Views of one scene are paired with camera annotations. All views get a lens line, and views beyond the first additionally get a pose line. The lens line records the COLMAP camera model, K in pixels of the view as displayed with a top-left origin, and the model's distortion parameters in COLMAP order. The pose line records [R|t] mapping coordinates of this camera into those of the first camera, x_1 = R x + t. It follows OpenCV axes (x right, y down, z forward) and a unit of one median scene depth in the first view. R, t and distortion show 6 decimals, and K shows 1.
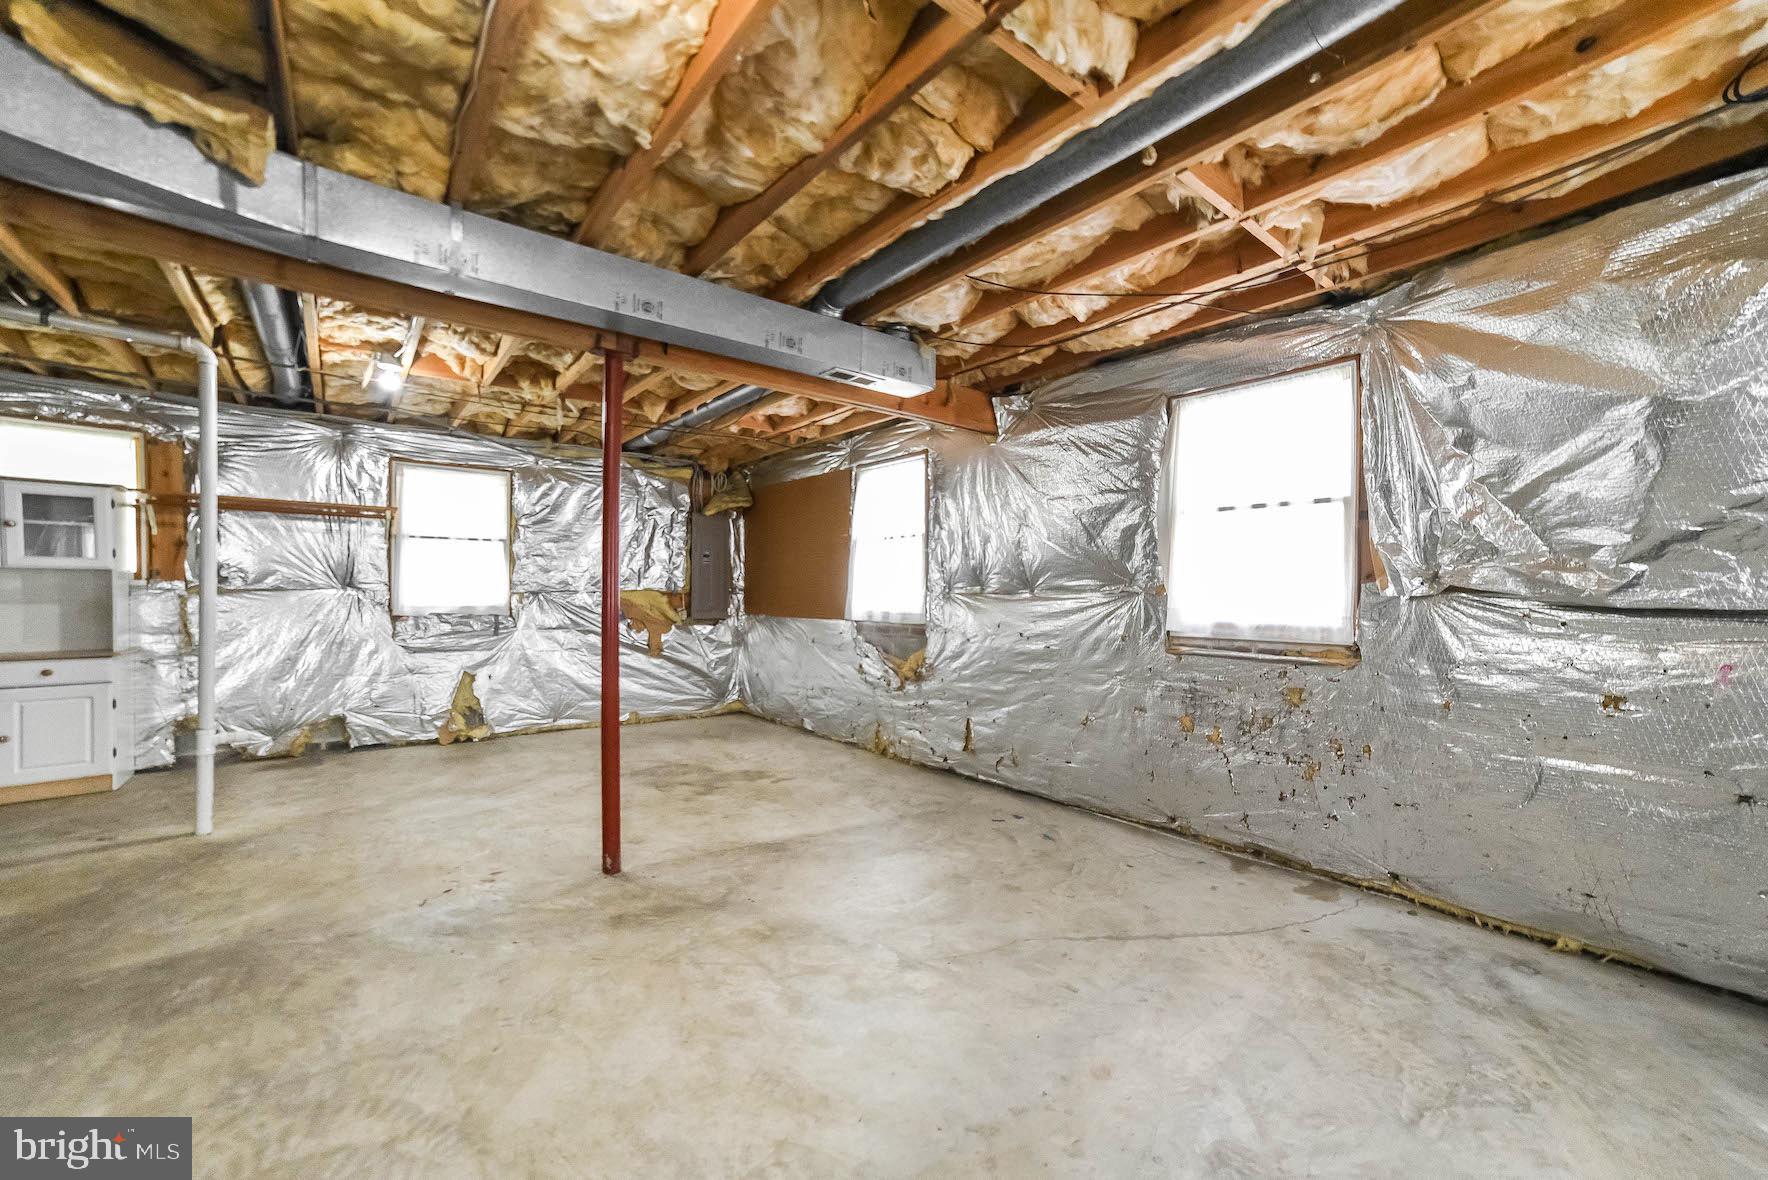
lens RADIAL K [[705.4, 0, 889.3], [0, 705.4, 606.2], [0, 0, 1]] dist [-0.088485, 0.035848]
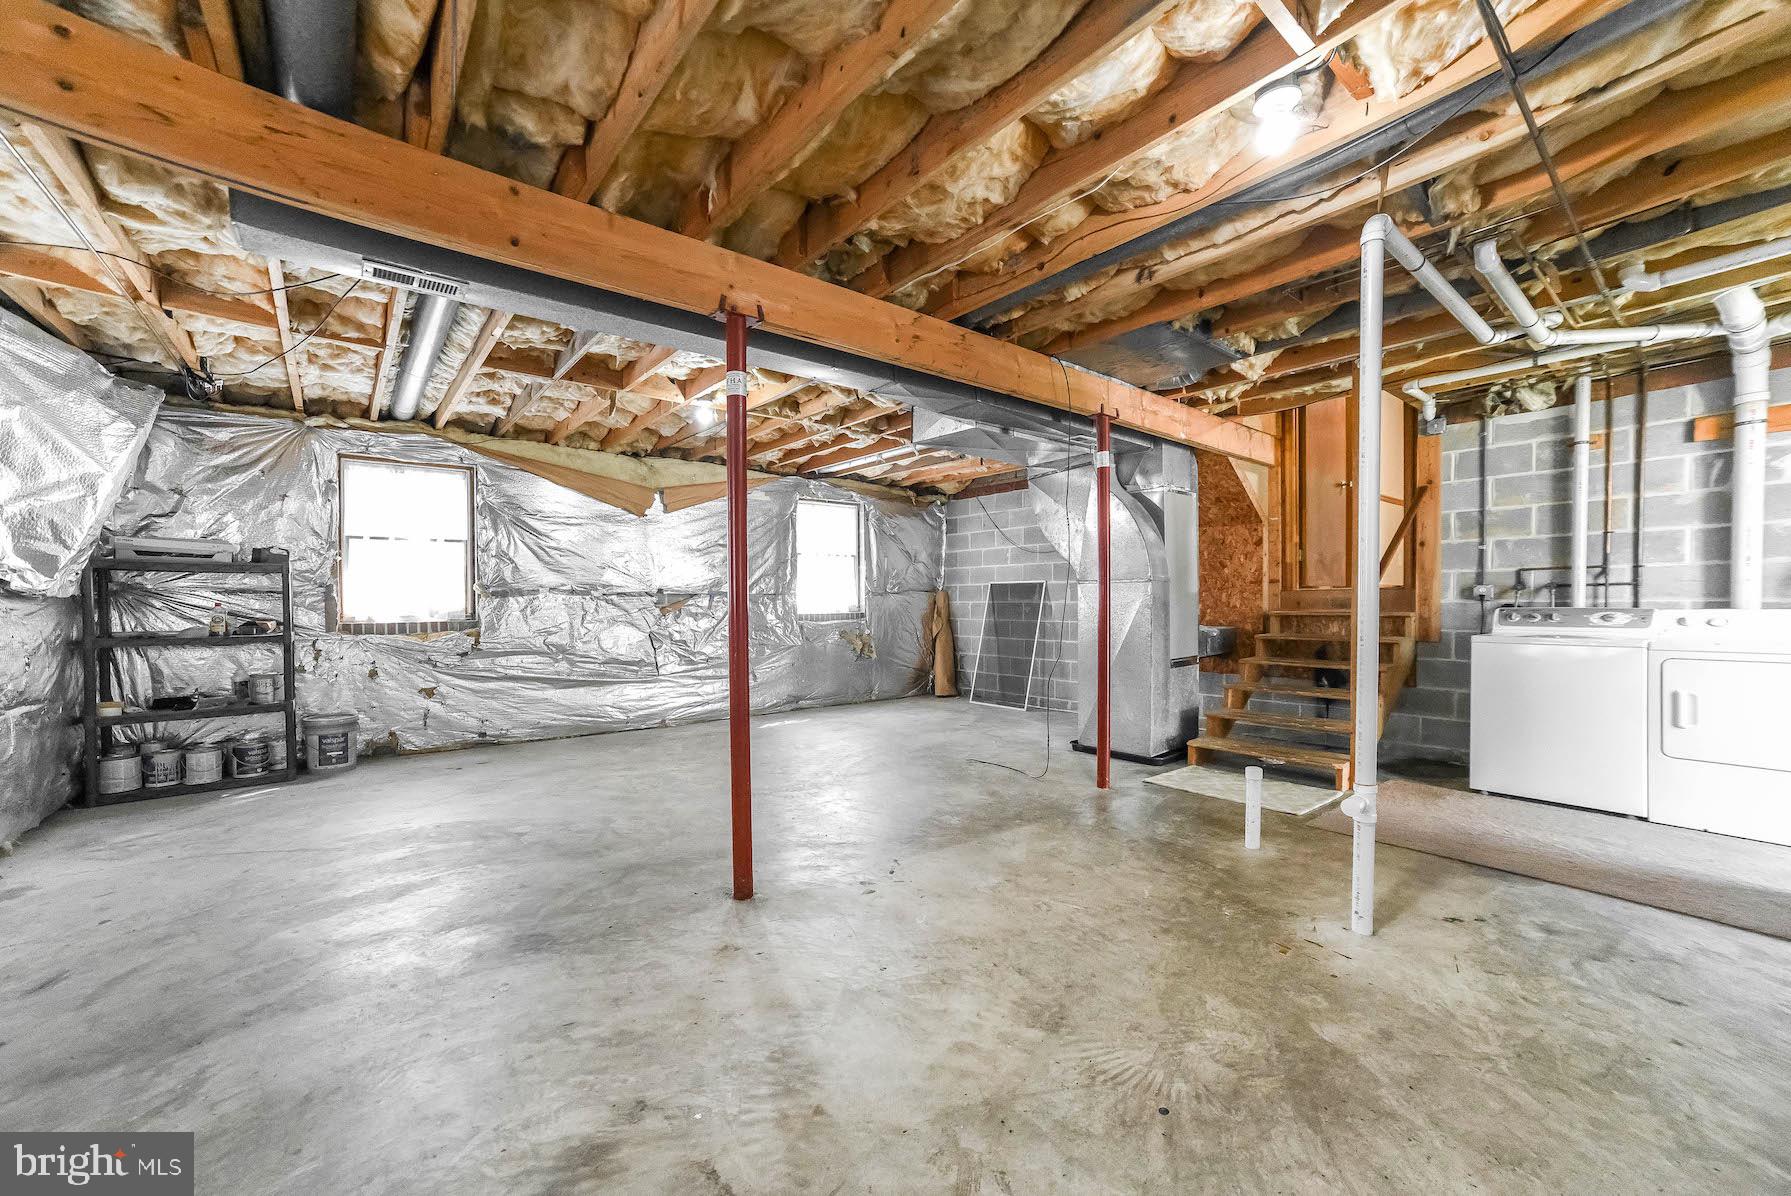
lens RADIAL K [[683.5, 0, 895.5], [0, 683.5, 598.0], [0, 0, 1]] dist [-0.000050, 0.000089]
pose [[-0.999843, -0.006540, -0.016467, -0.657172], [-0.006621, 0.999966, 0.004899, -0.013264], [0.016434, 0.005007, -0.999852, 2.135334]]
